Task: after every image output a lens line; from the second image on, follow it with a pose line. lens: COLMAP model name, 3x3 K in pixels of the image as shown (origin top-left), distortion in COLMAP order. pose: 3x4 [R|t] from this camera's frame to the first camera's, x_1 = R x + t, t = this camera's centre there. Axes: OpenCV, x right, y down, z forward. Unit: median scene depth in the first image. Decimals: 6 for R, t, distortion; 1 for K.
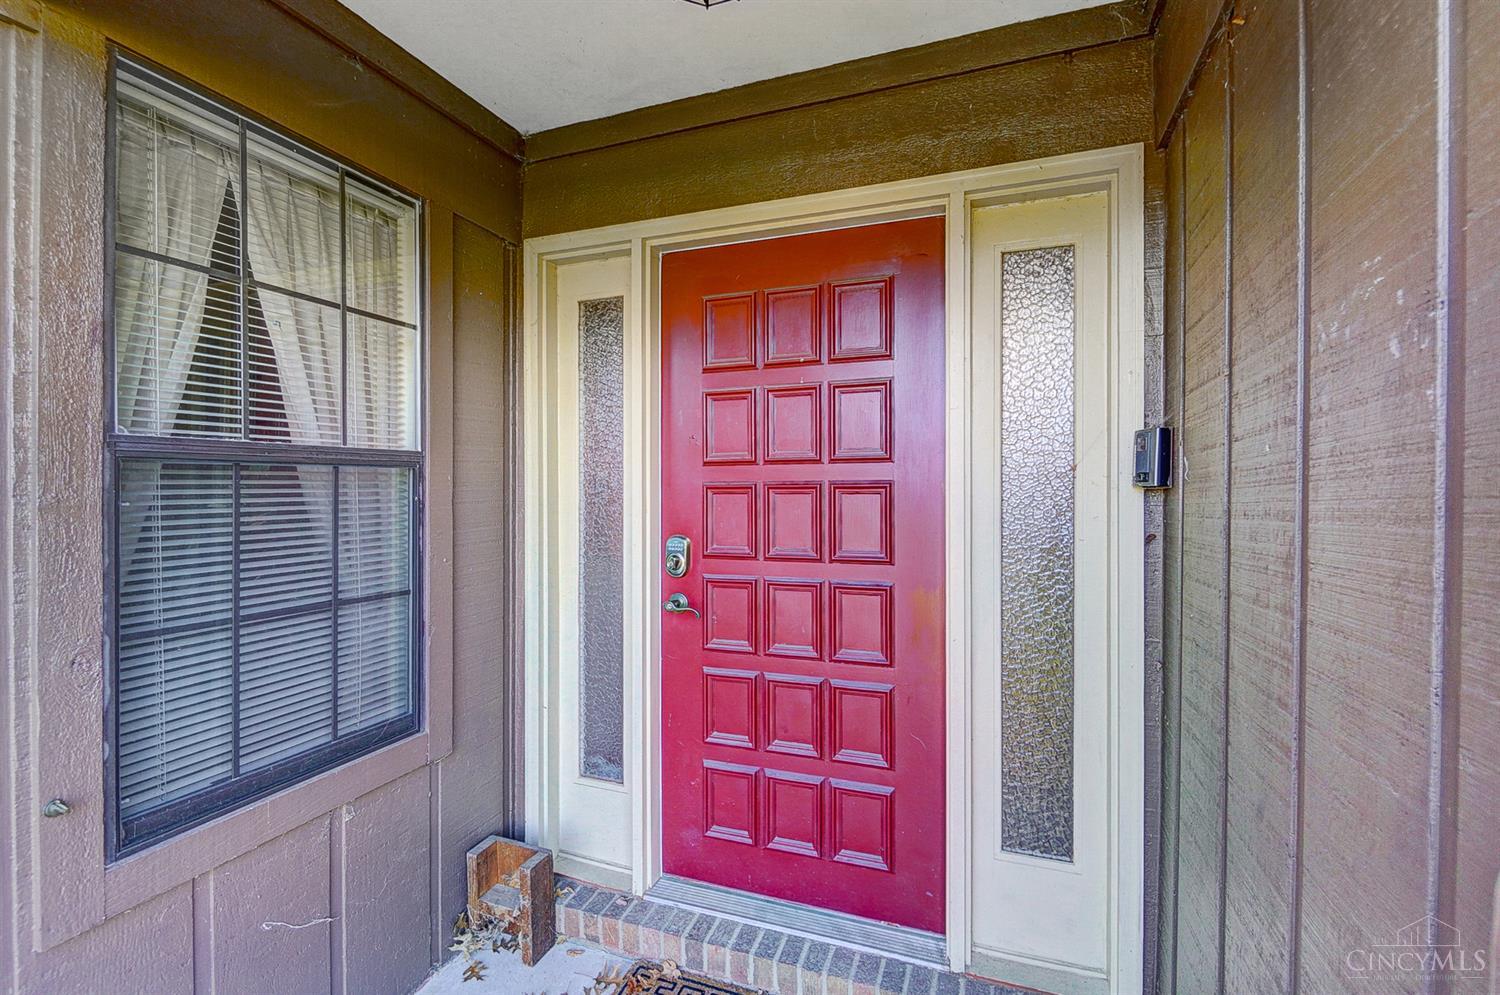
lens RADIAL K [[664.1, 0, 750.4], [0, 664.1, 494.1], [0, 0, 1]] dist [0.000028, 0.000004]
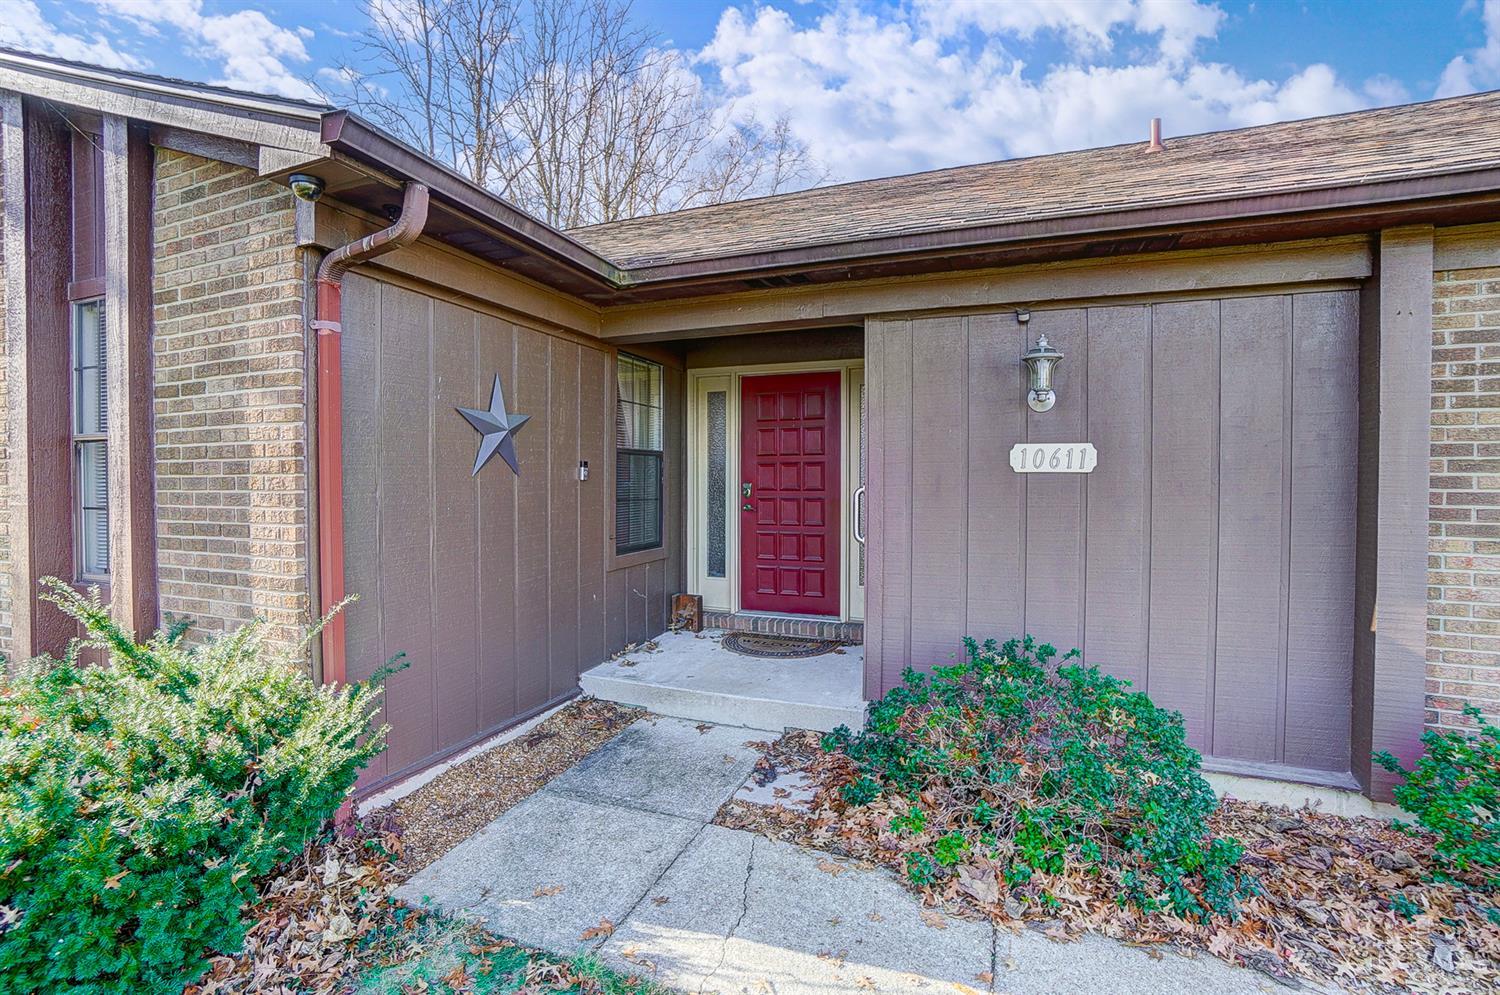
lens RADIAL K [[664.1, 0, 750.4], [0, 664.1, 491.8], [0, 0, 1]] dist [0.000028, 0.000004]
pose [[0.999671, 0.003136, -0.025447, -0.027965], [-0.002896, 0.999951, 0.009447, 0.077443], [0.025475, -0.009370, 0.999632, -1.729432]]
